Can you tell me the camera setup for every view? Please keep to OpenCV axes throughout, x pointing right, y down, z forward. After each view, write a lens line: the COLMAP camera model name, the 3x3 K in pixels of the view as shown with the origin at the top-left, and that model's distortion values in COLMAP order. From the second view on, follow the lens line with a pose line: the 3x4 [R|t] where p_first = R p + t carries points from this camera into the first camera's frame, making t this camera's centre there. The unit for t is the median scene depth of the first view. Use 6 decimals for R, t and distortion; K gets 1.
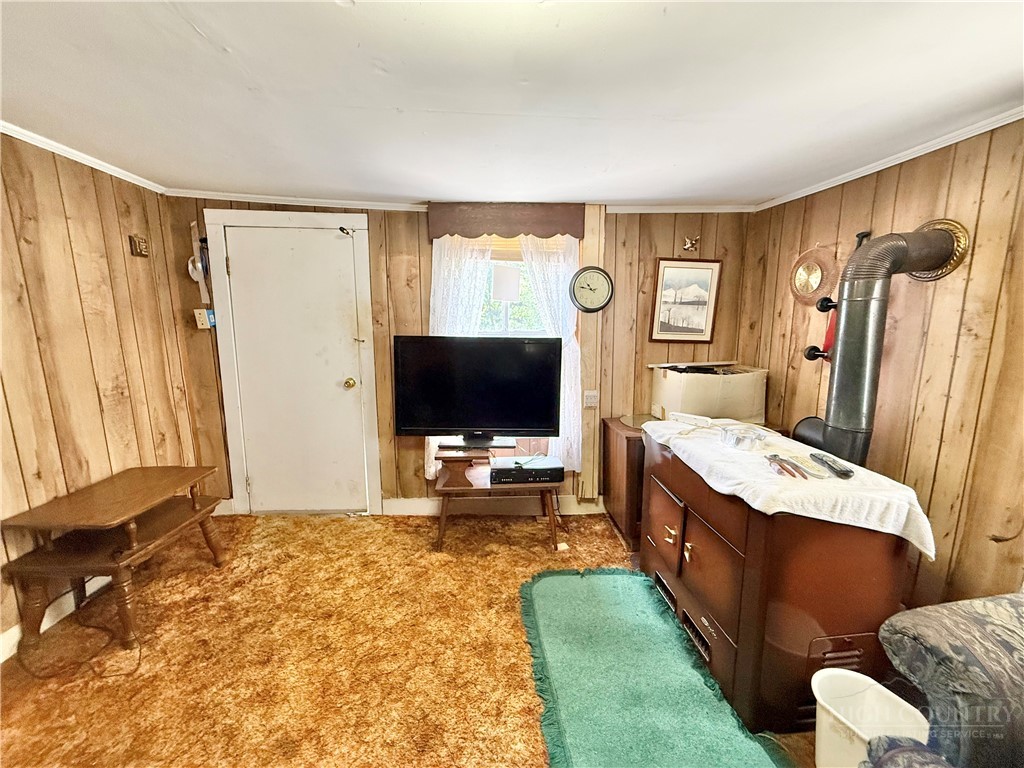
lens RADIAL K [[407.1, 0, 511.5], [0, 407.1, 383.3], [0, 0, 1]] dist [-0.000715, 0.000198]
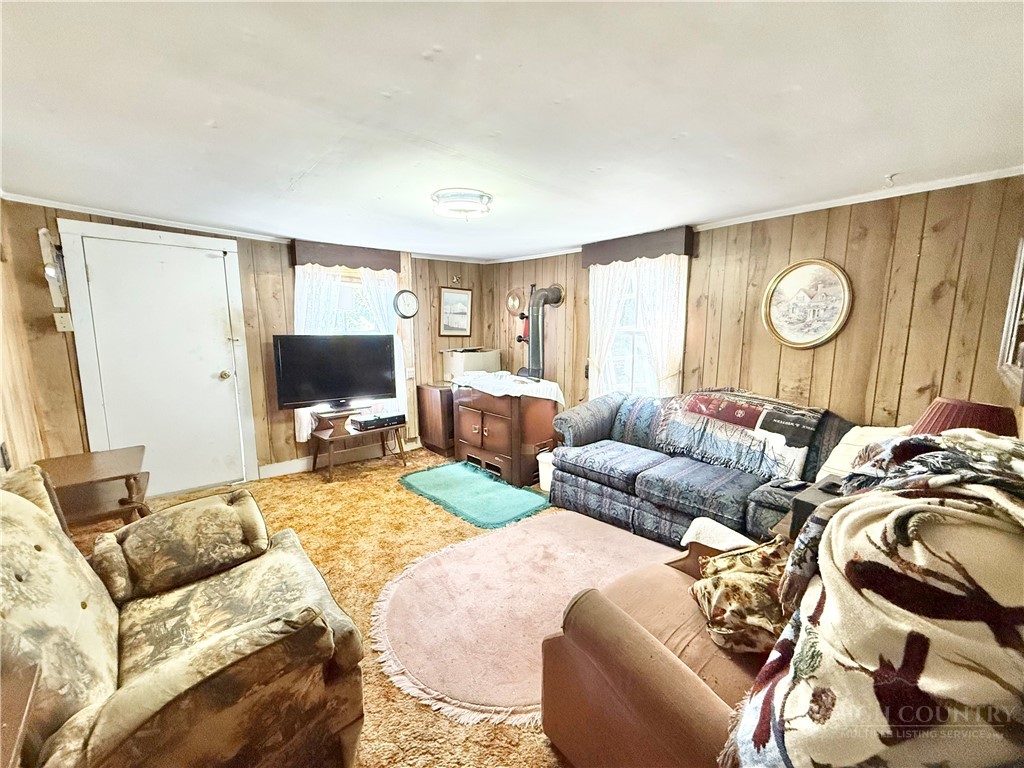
lens RADIAL K [[407.1, 0, 513.1], [0, 407.1, 381.4], [0, 0, 1]] dist [-0.000715, 0.000198]
pose [[0.784863, -0.087195, 0.613504, -0.495929], [0.095756, 0.995225, 0.018945, 0.084065], [-0.612227, 0.043877, 0.789464, -0.524712]]
